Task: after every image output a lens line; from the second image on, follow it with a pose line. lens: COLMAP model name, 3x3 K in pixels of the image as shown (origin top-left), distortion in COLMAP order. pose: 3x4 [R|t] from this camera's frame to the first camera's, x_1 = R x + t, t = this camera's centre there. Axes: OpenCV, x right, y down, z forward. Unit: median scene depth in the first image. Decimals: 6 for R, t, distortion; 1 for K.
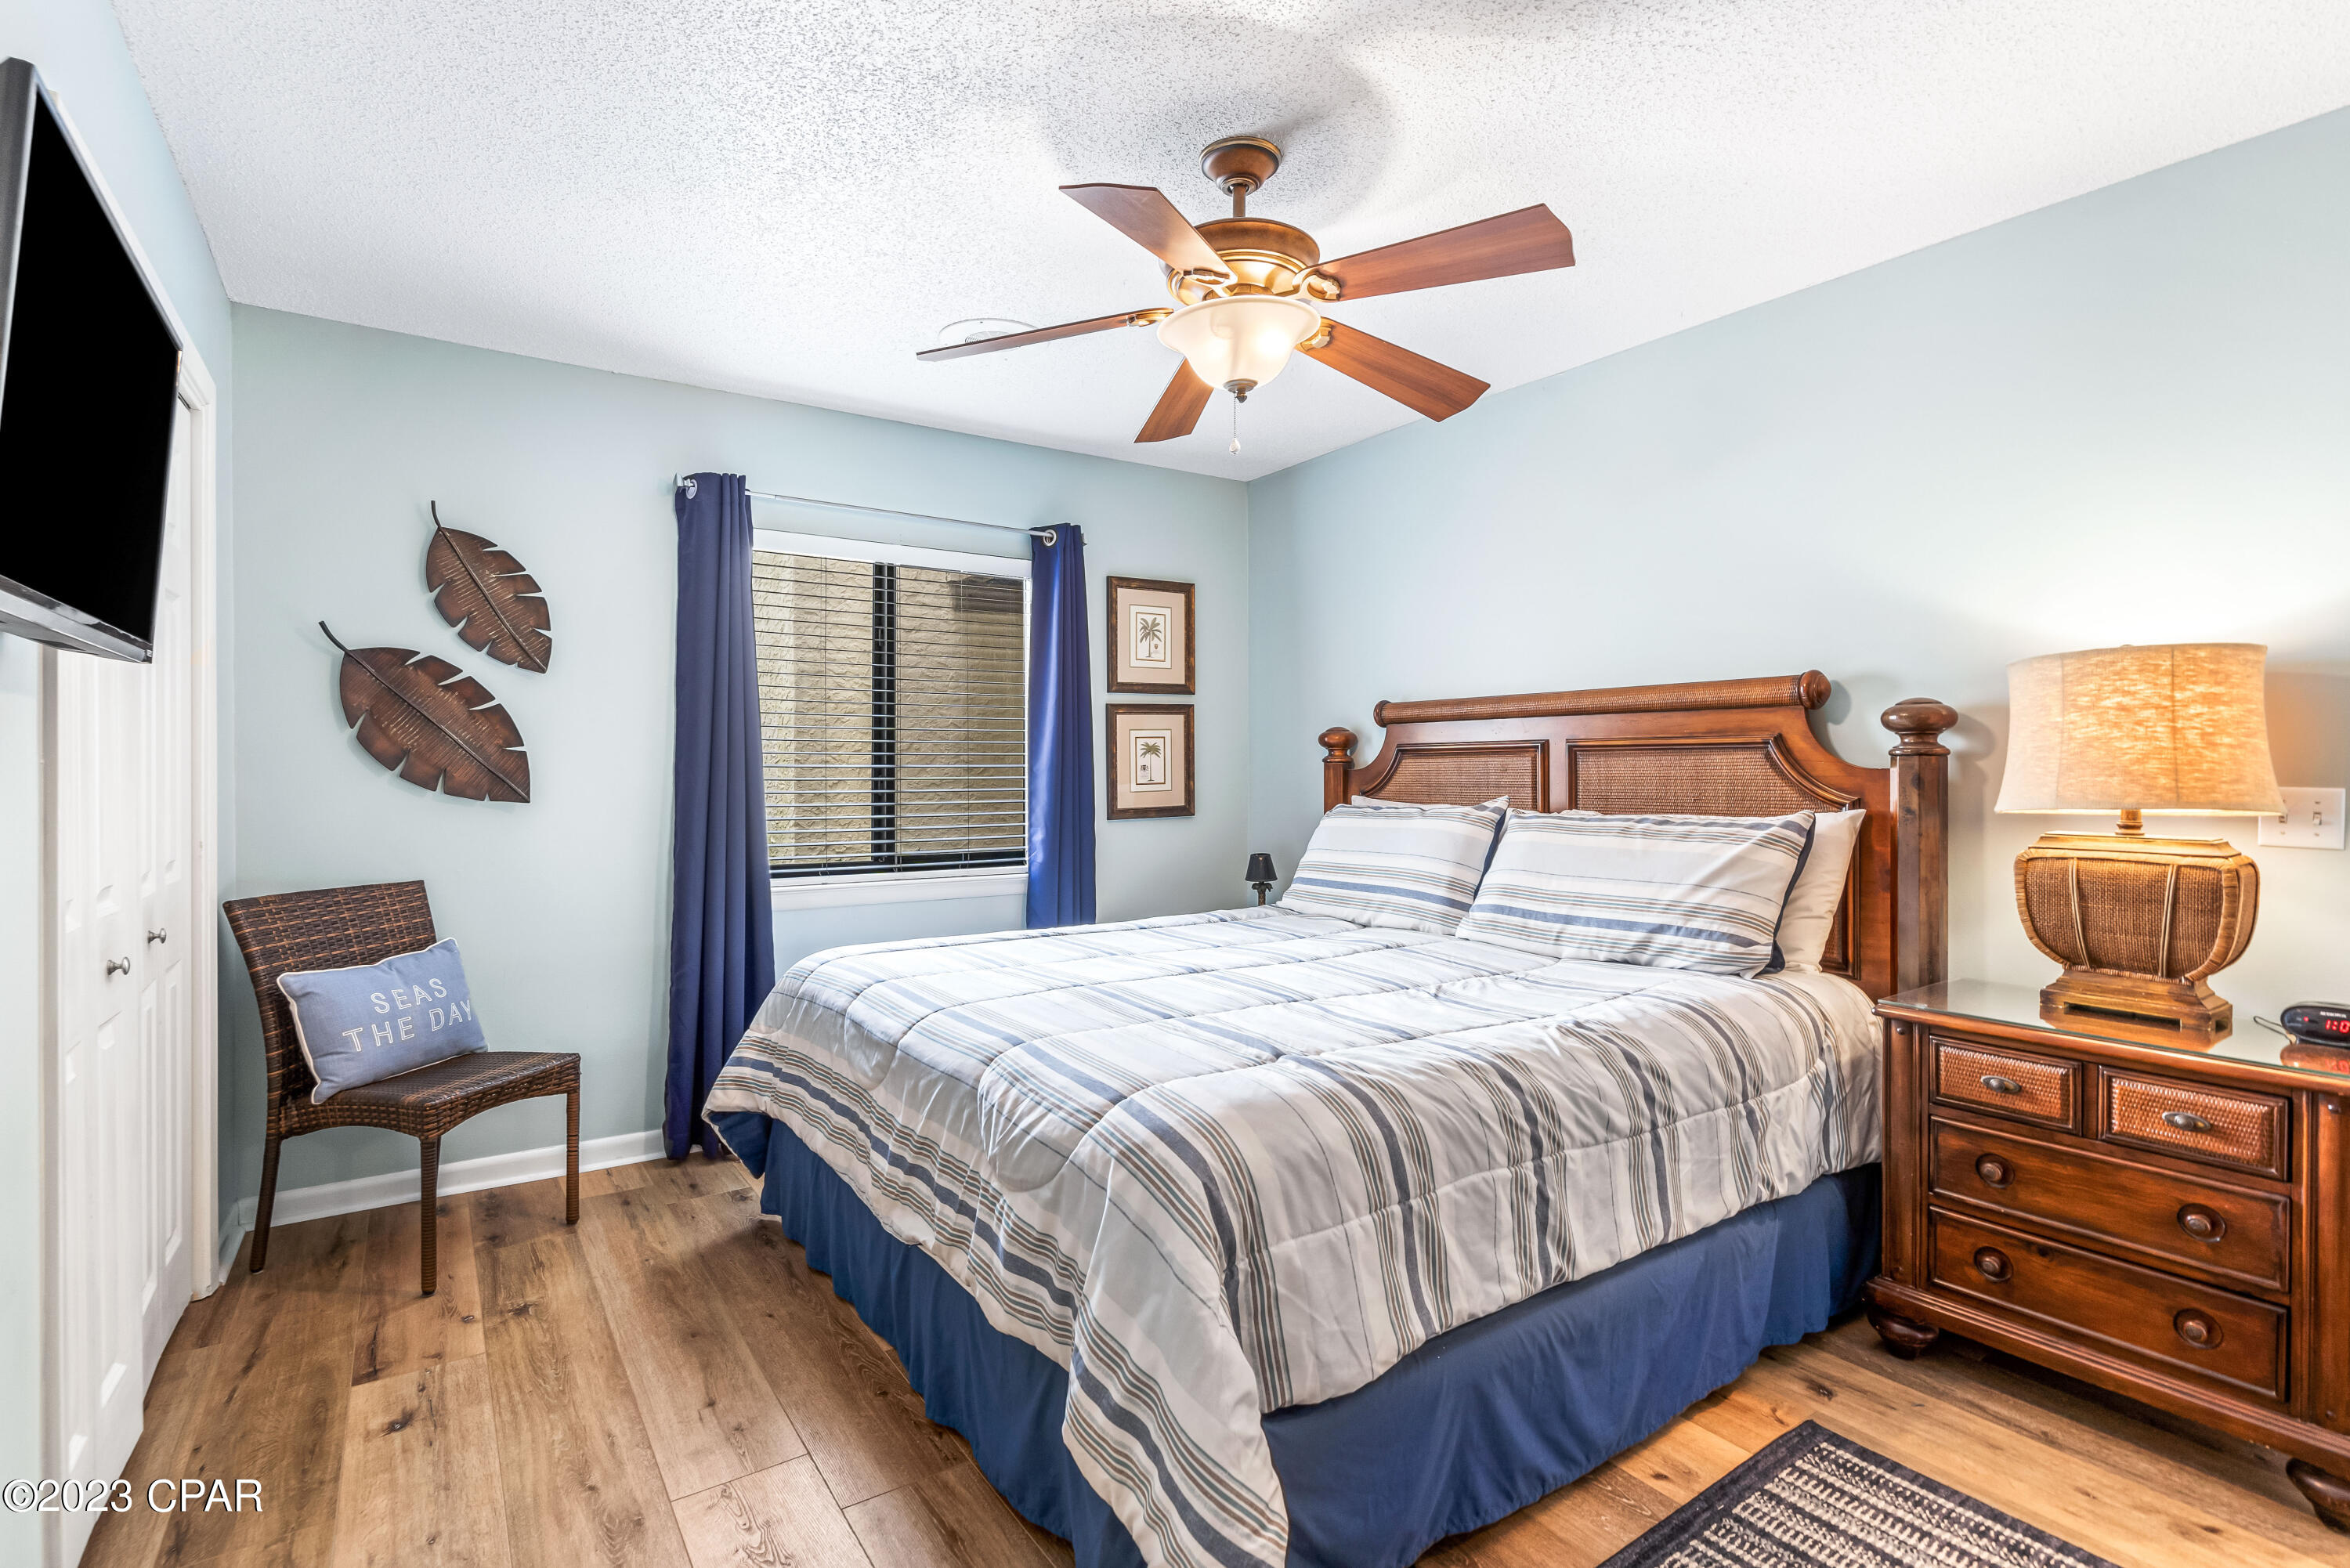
lens RADIAL K [[1097.5, 0, 1151.5], [0, 1097.5, 788.0], [0, 0, 1]] dist [-0.001085, 0.000360]
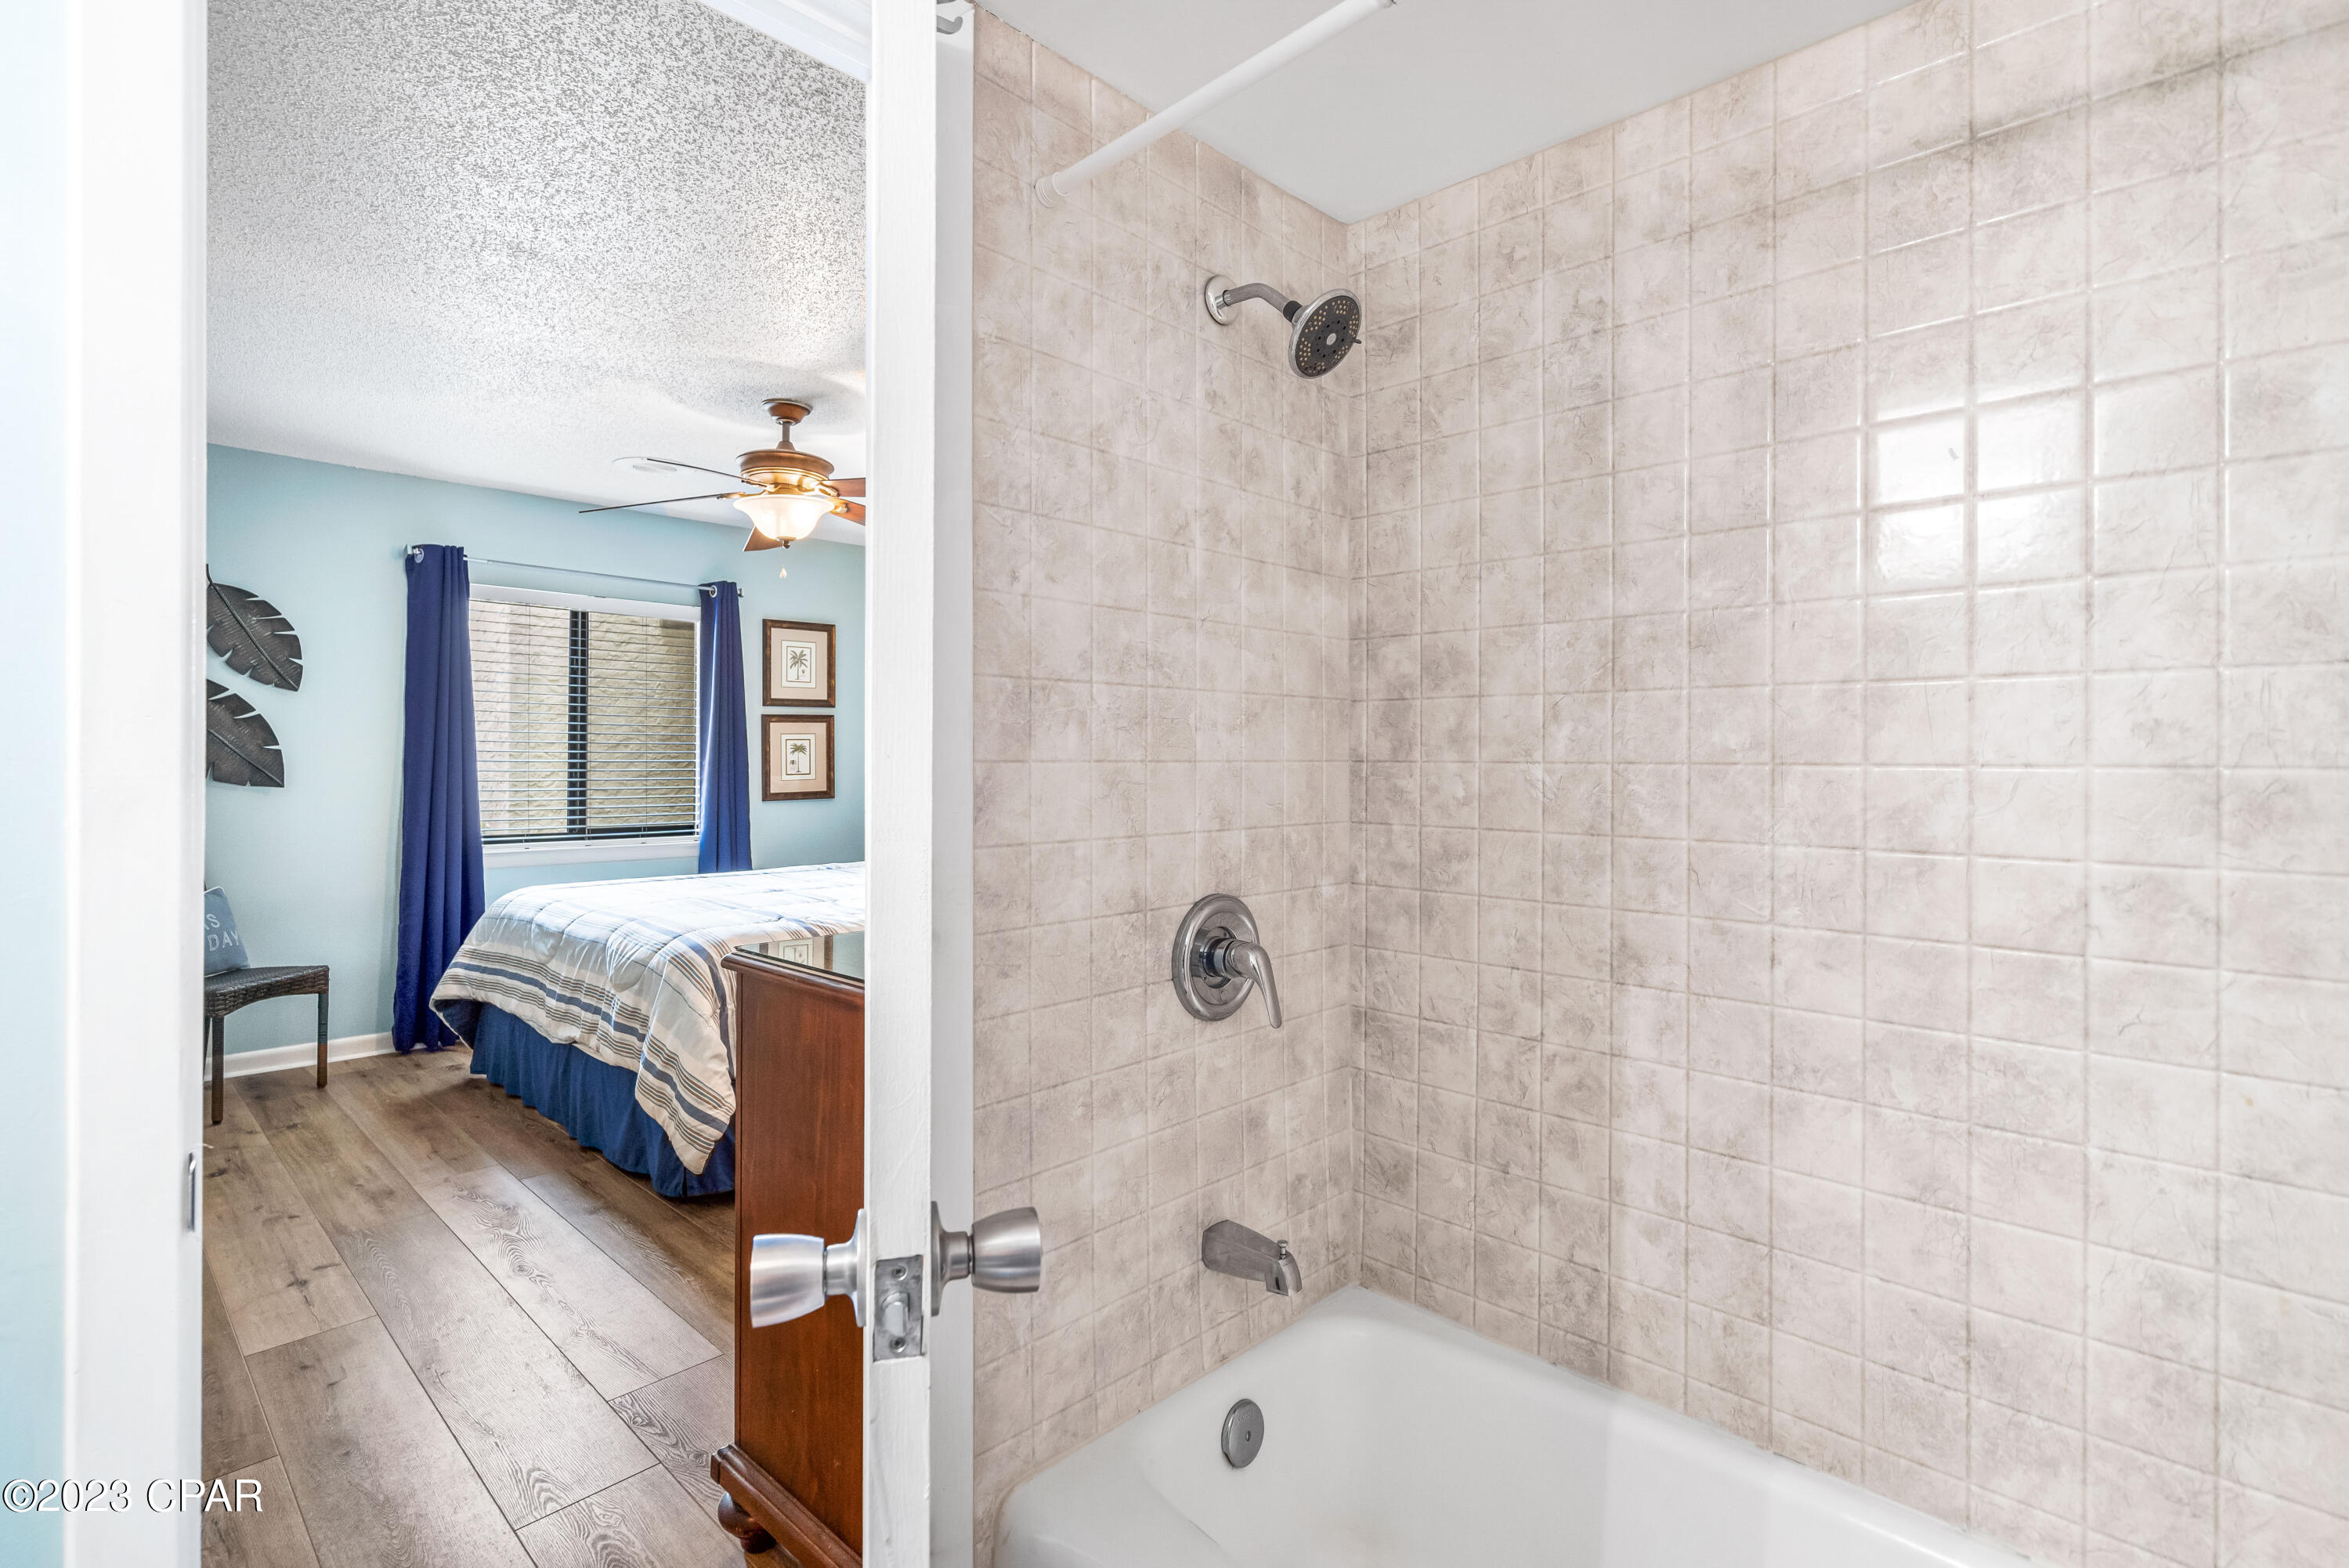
lens RADIAL K [[1109.9, 0, 1170.7], [0, 1109.9, 764.7], [0, 0, 1]] dist [-0.002642, 0.000217]
pose [[0.977022, 0.001840, 0.213129, 0.209406], [0.001414, 0.999885, -0.015116, 0.007648], [-0.213132, 0.015070, 0.976907, -0.567693]]
